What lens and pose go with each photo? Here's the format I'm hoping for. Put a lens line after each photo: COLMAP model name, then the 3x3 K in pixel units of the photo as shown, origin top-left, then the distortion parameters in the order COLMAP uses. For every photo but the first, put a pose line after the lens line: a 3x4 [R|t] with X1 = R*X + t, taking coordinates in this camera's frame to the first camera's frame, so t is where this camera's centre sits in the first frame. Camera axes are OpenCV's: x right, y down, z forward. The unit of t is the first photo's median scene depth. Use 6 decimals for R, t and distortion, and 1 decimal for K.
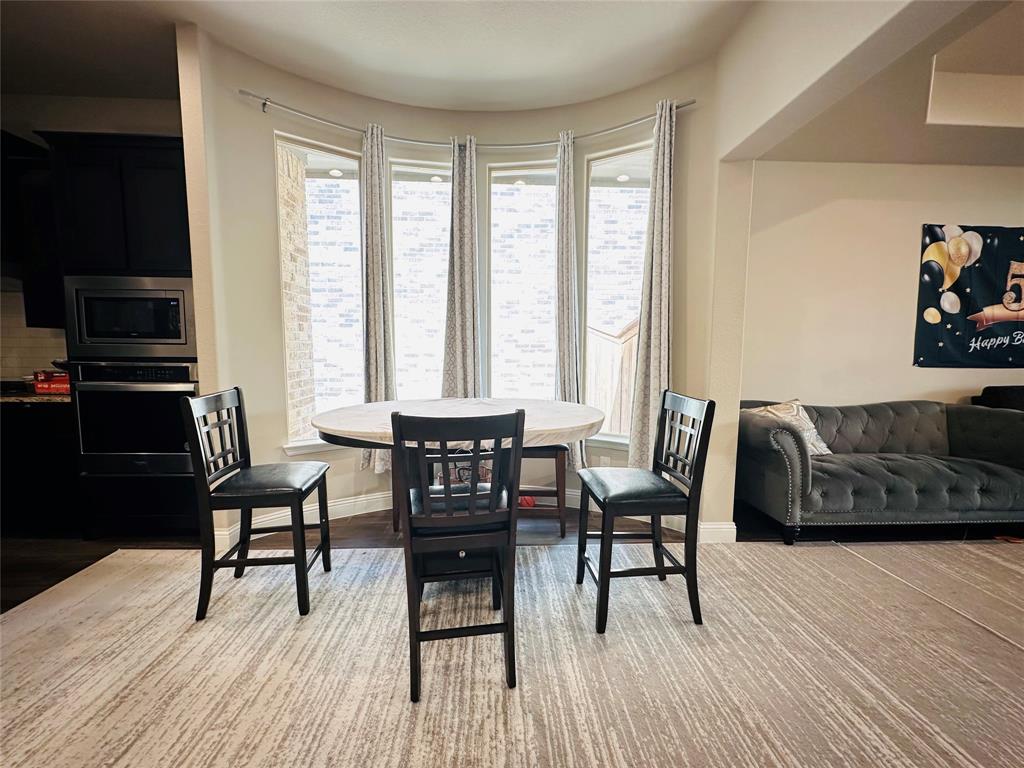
lens RADIAL K [[410.0, 0, 511.3], [0, 410.0, 385.9], [0, 0, 1]] dist [-0.001288, -0.000142]
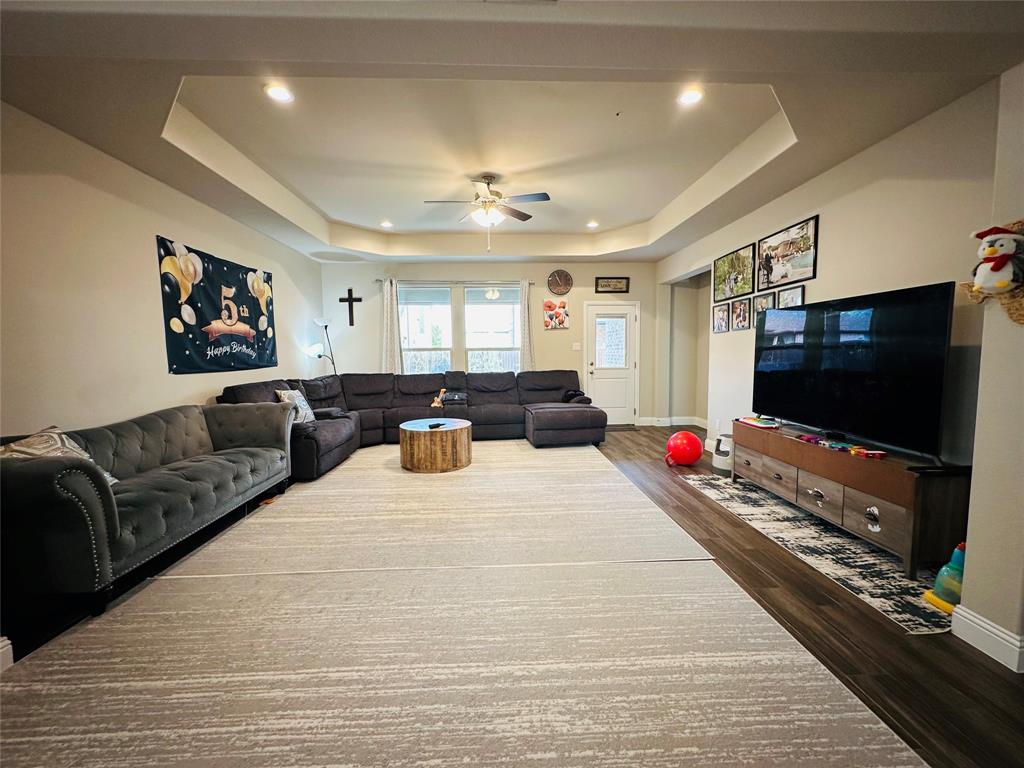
lens RADIAL K [[410.0, 0, 511.0], [0, 410.0, 383.1], [0, 0, 1]] dist [-0.001288, -0.000142]
pose [[-0.003758, -0.077845, 0.996958, -0.053710], [0.103986, 0.991530, 0.077813, -0.019978], [-0.994572, 0.103962, 0.004369, 0.184730]]
